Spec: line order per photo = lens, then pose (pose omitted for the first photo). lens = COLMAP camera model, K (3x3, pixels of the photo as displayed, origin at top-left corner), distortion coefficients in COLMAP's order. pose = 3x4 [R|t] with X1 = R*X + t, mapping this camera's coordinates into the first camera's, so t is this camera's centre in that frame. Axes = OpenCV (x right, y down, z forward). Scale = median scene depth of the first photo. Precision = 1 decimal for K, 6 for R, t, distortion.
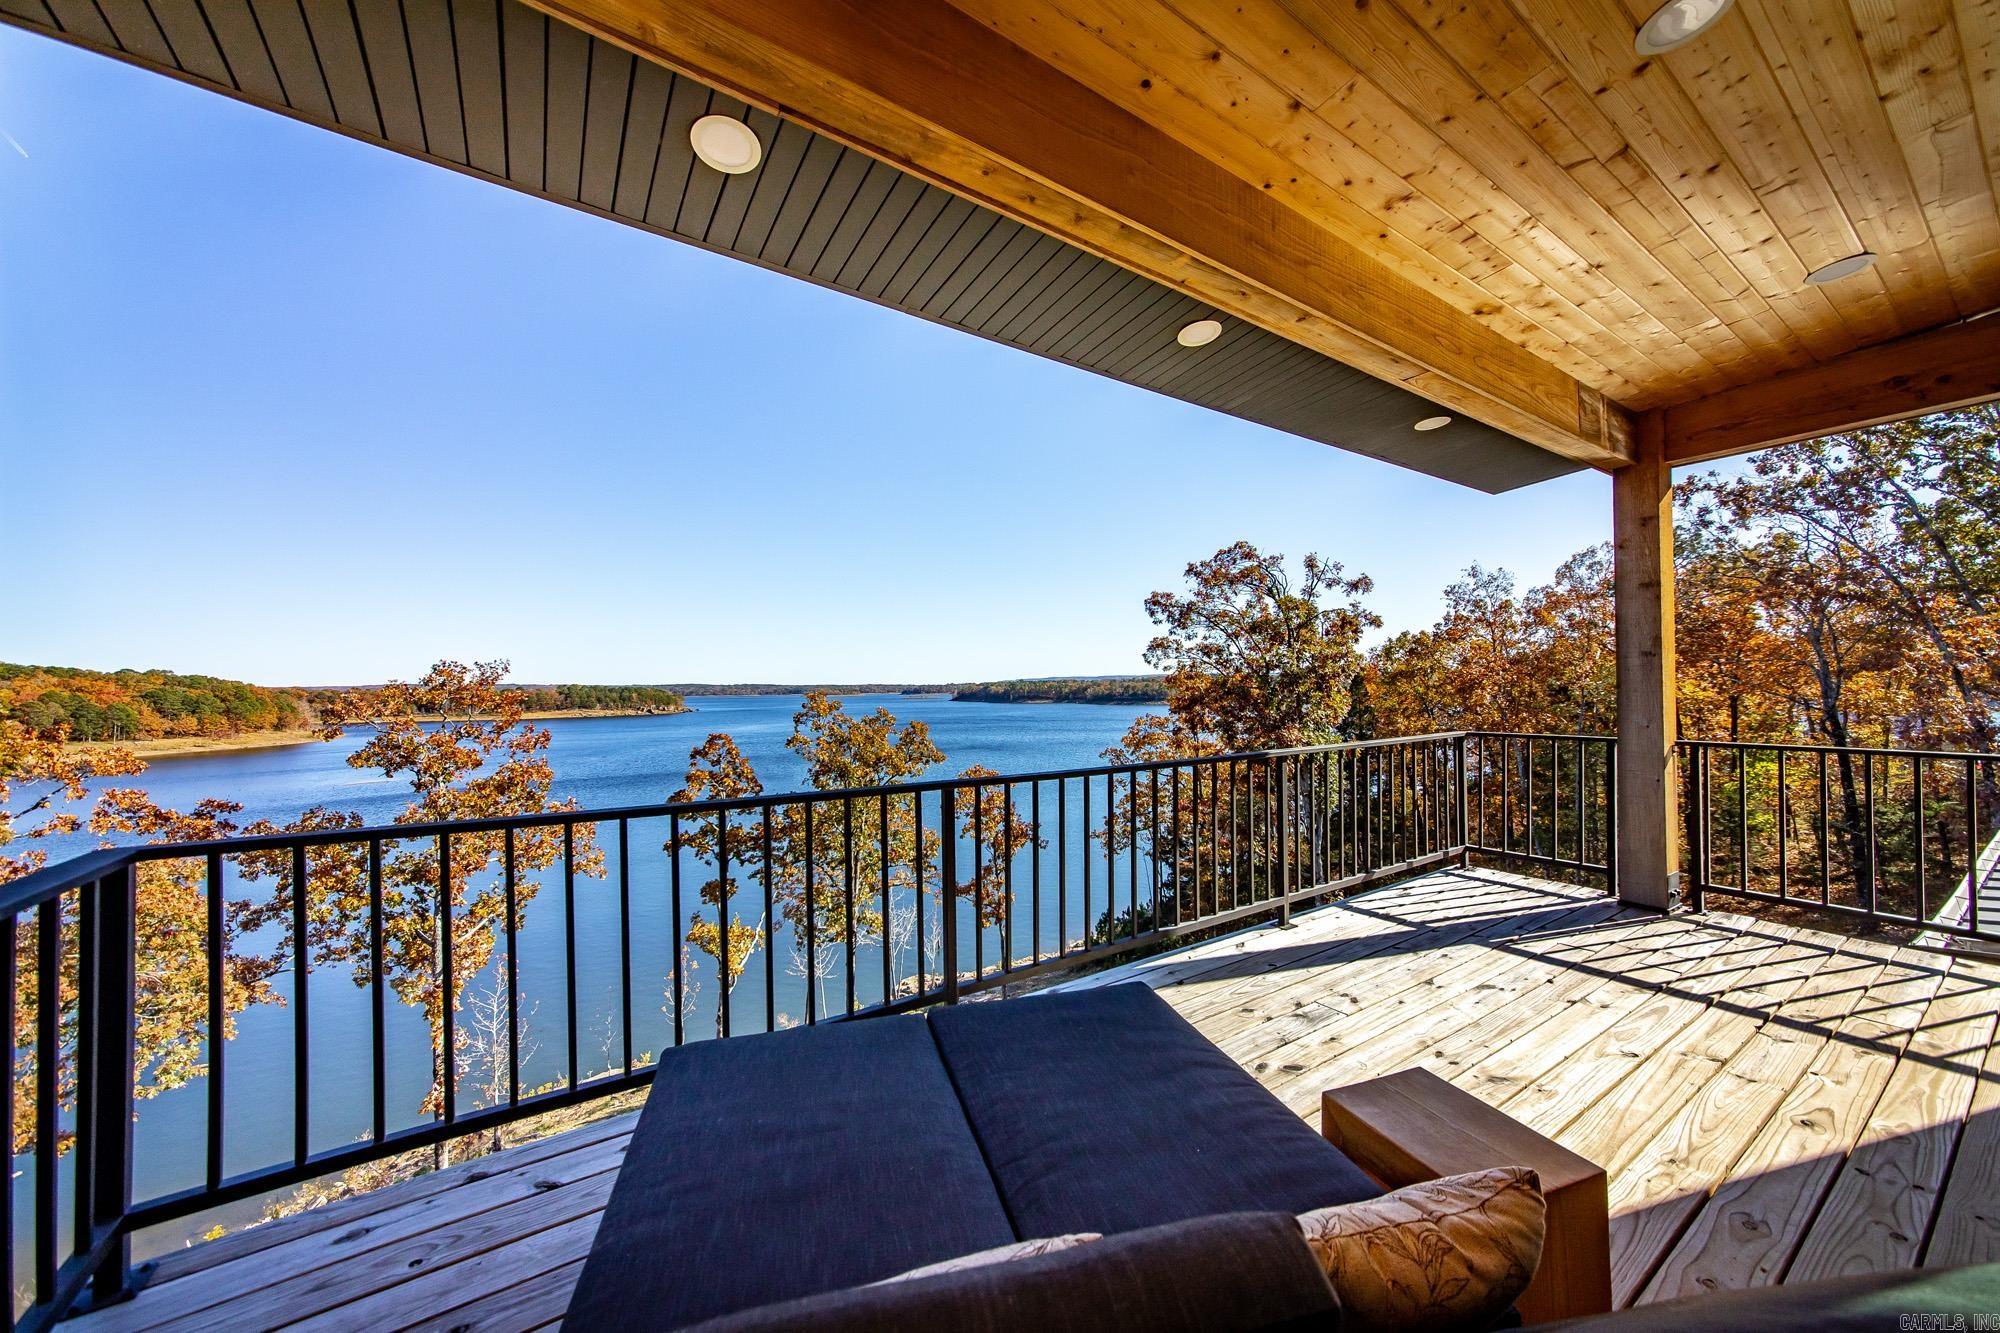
lens RADIAL K [[705.6, 0, 997.9], [0, 705.6, 672.3], [0, 0, 1]] dist [0.006185, 0.000233]
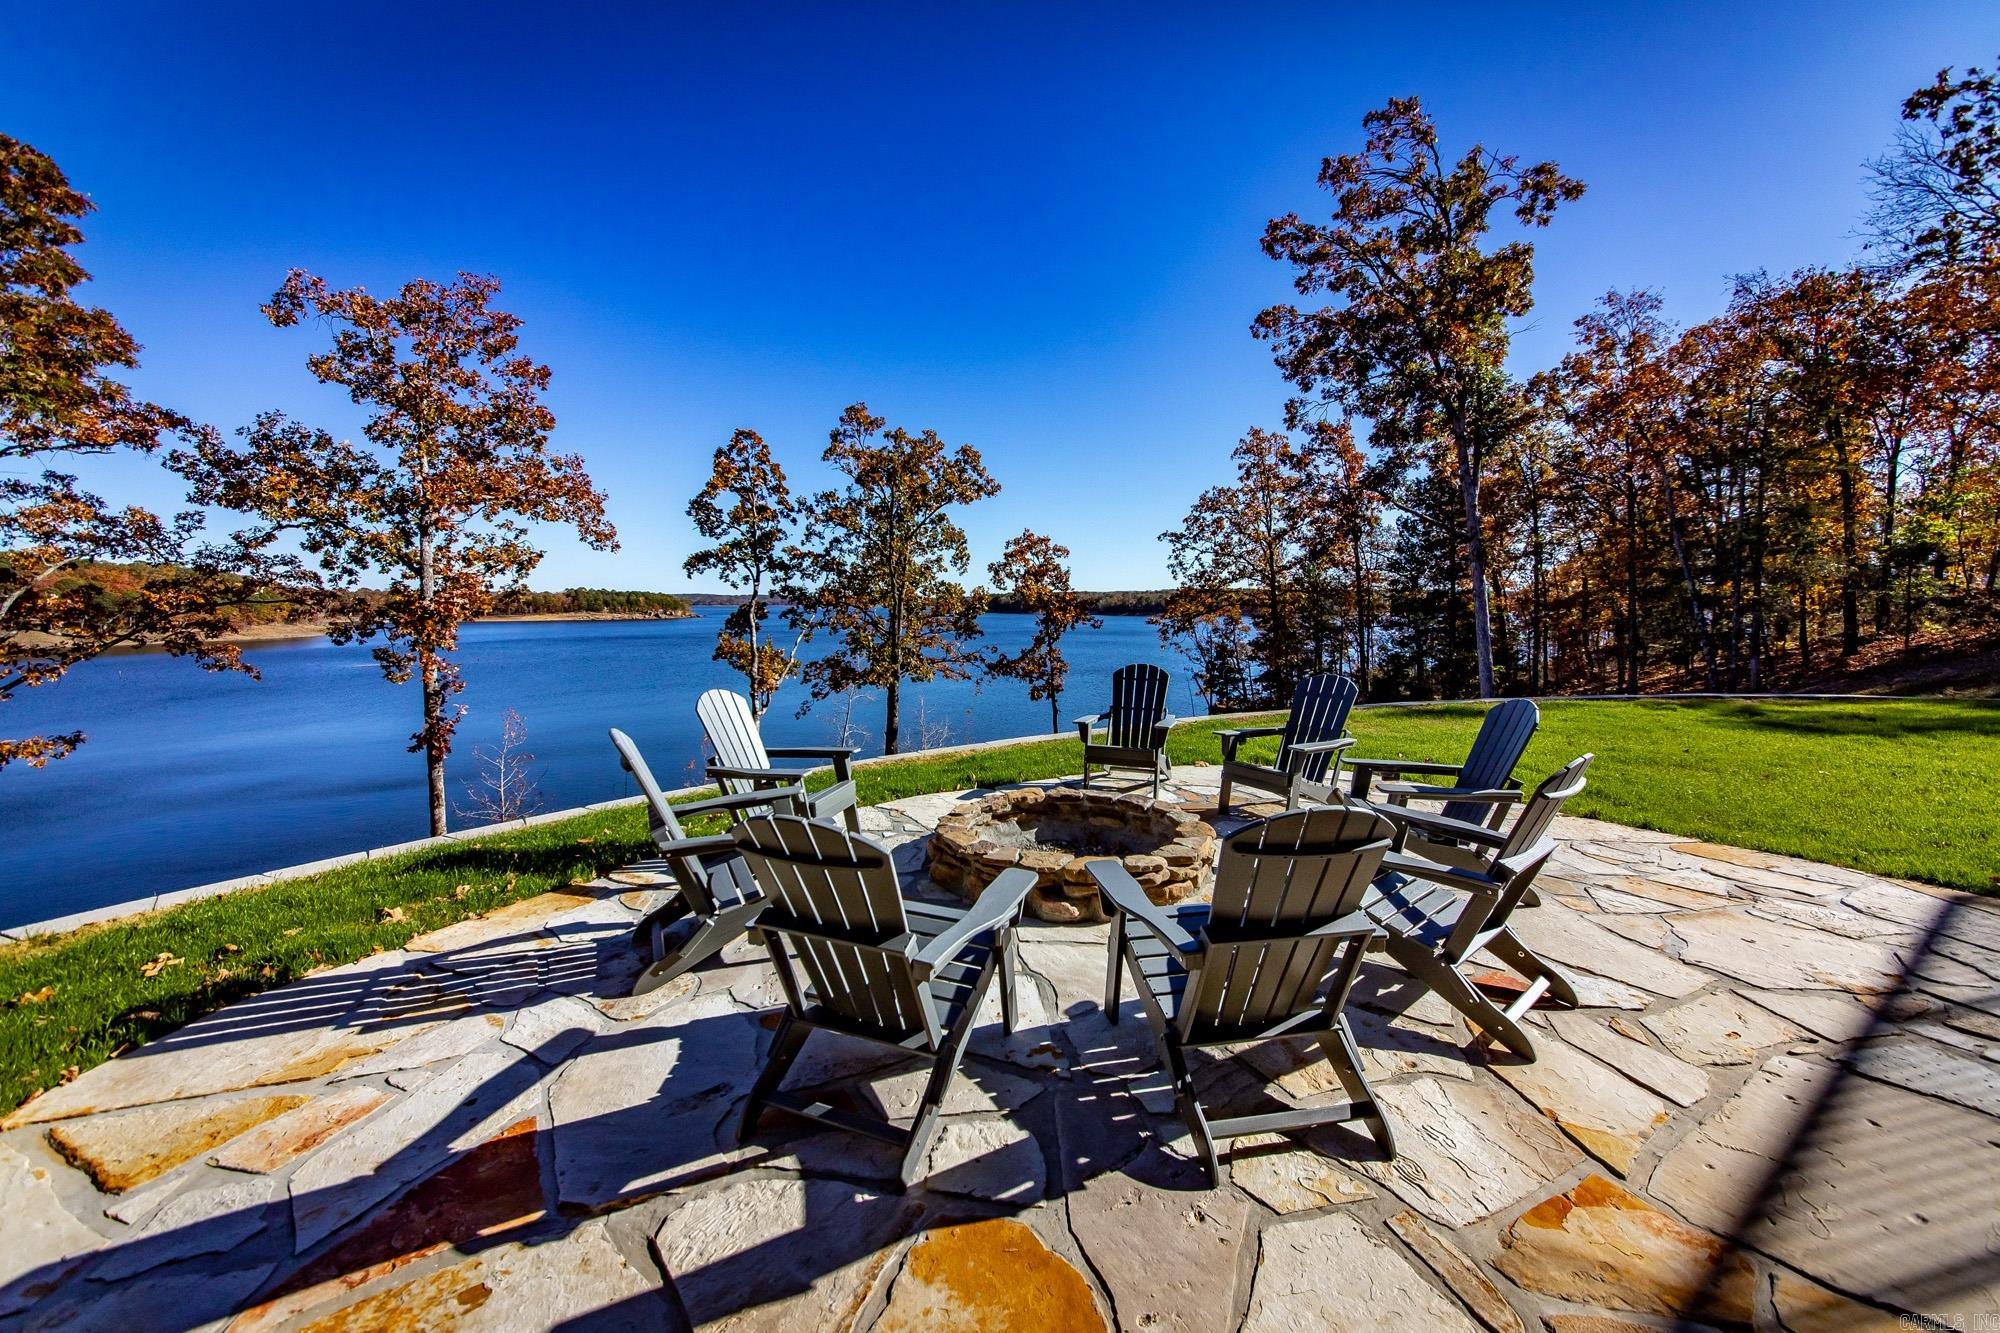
lens RADIAL K [[715.0, 0, 997.4], [0, 715.0, 622.4], [0, 0, 1]] dist [0.000302, 0.000154]
pose [[0.999856, 0.011386, -0.012590, -0.073169], [-0.010769, 0.998785, 0.048087, 0.274682], [0.013122, -0.047945, 0.998764, 0.115872]]
